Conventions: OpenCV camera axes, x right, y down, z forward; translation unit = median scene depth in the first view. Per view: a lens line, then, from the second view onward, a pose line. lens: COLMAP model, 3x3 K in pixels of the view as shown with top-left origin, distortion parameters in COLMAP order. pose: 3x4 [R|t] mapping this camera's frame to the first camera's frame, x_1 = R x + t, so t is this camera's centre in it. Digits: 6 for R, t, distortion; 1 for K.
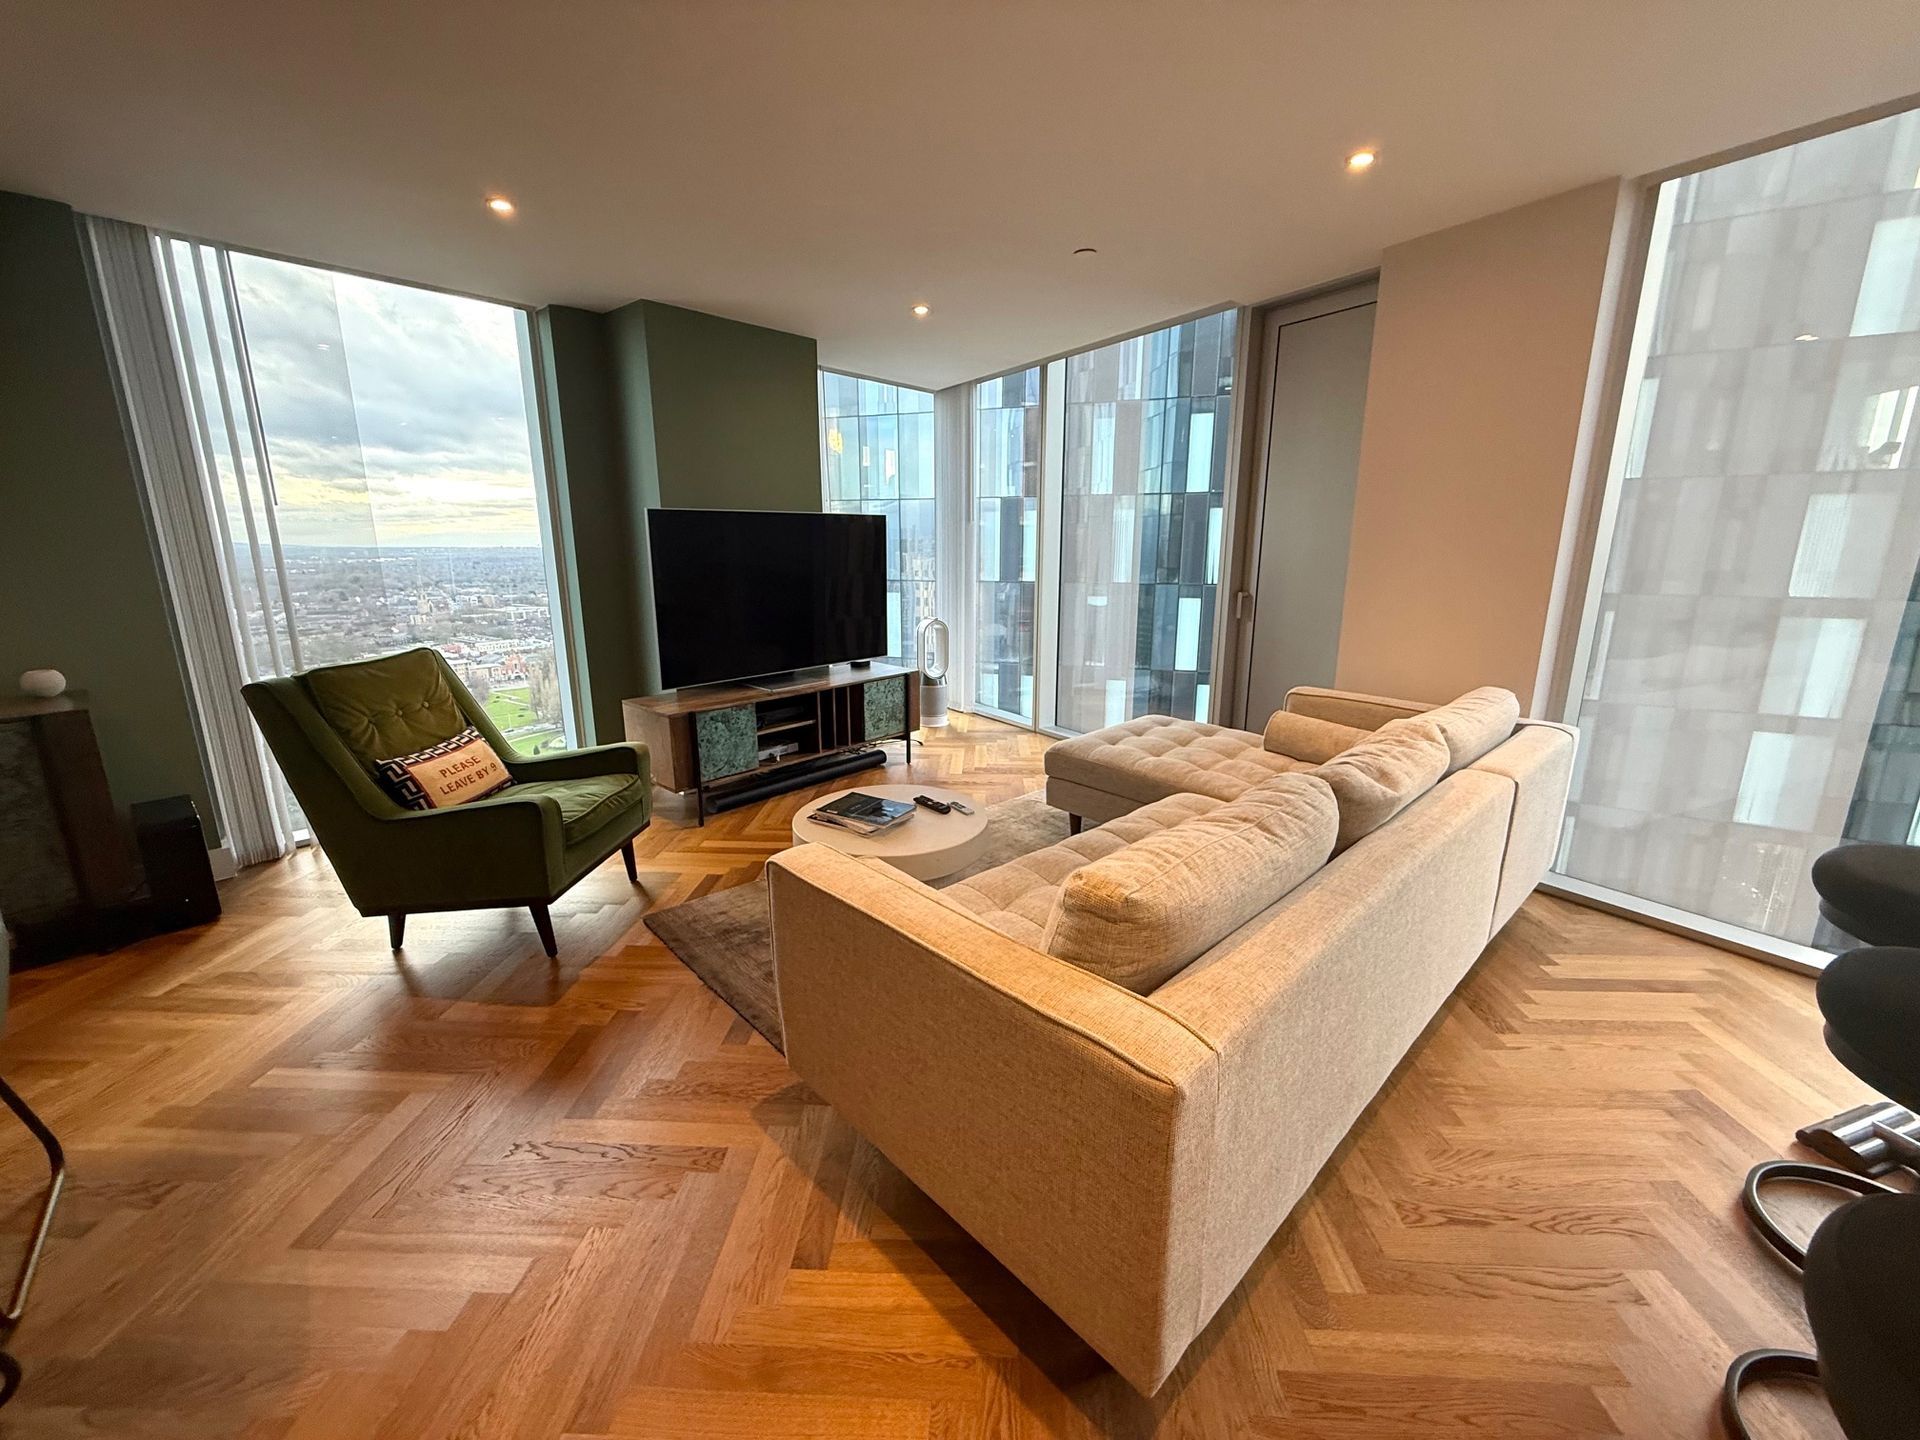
lens RADIAL K [[763.9, 0, 950.5], [0, 763.9, 720.1], [0, 0, 1]] dist [-0.000216, 0.000045]
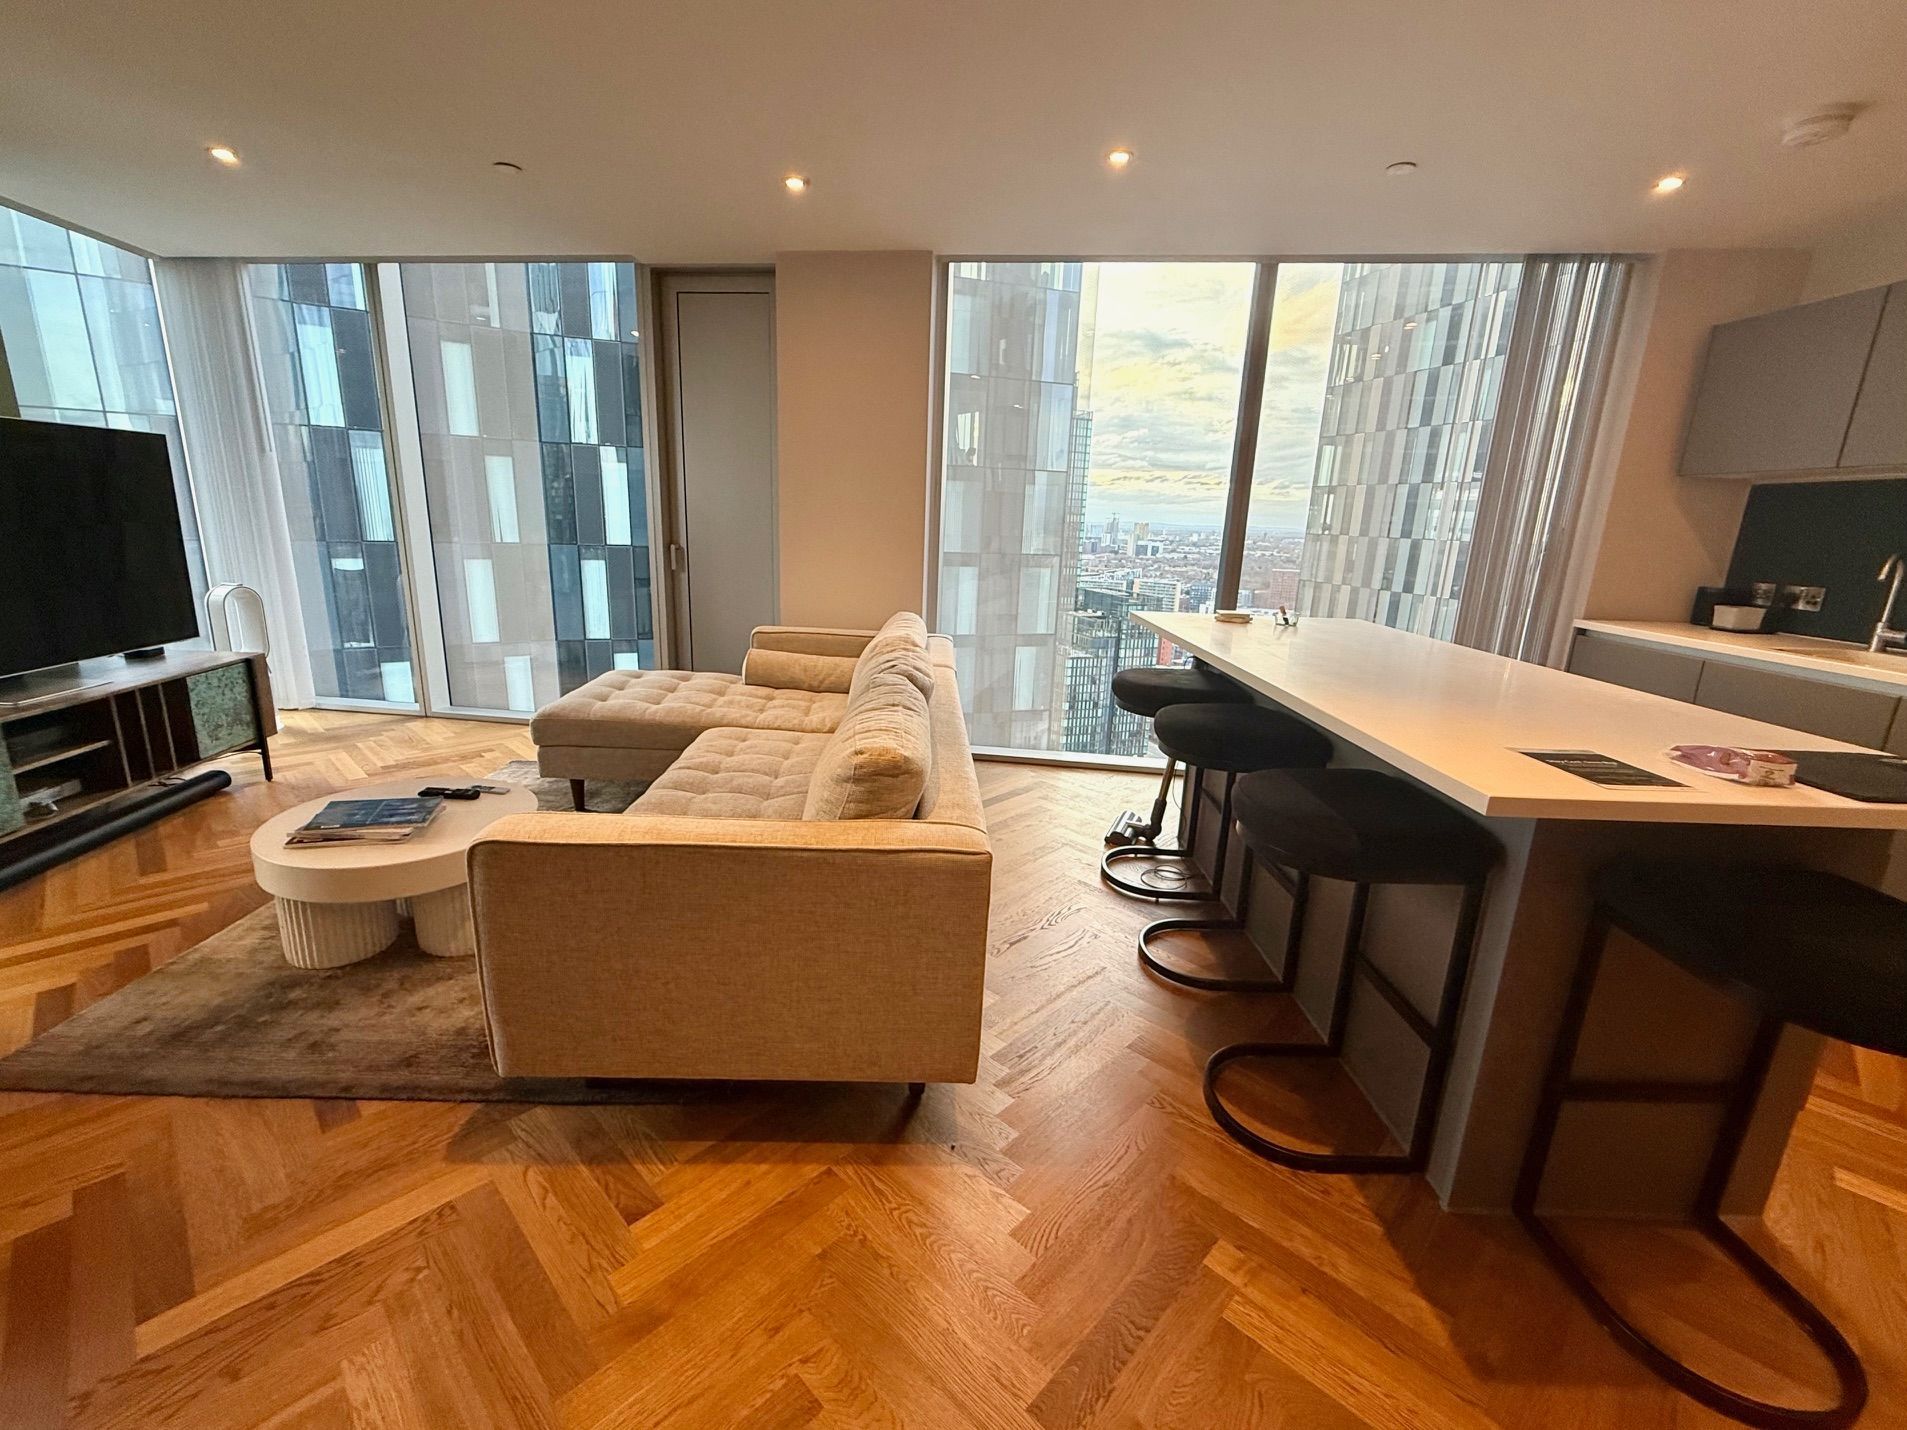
lens RADIAL K [[803.4, 0, 943.3], [0, 803.4, 715.5], [0, 0, 1]] dist [0.001338, 0.000316]
pose [[0.661895, -0.157166, 0.732935, -0.206436], [0.132413, 0.986911, 0.092049, 0.010417], [-0.737808, 0.036123, 0.674043, -0.005876]]
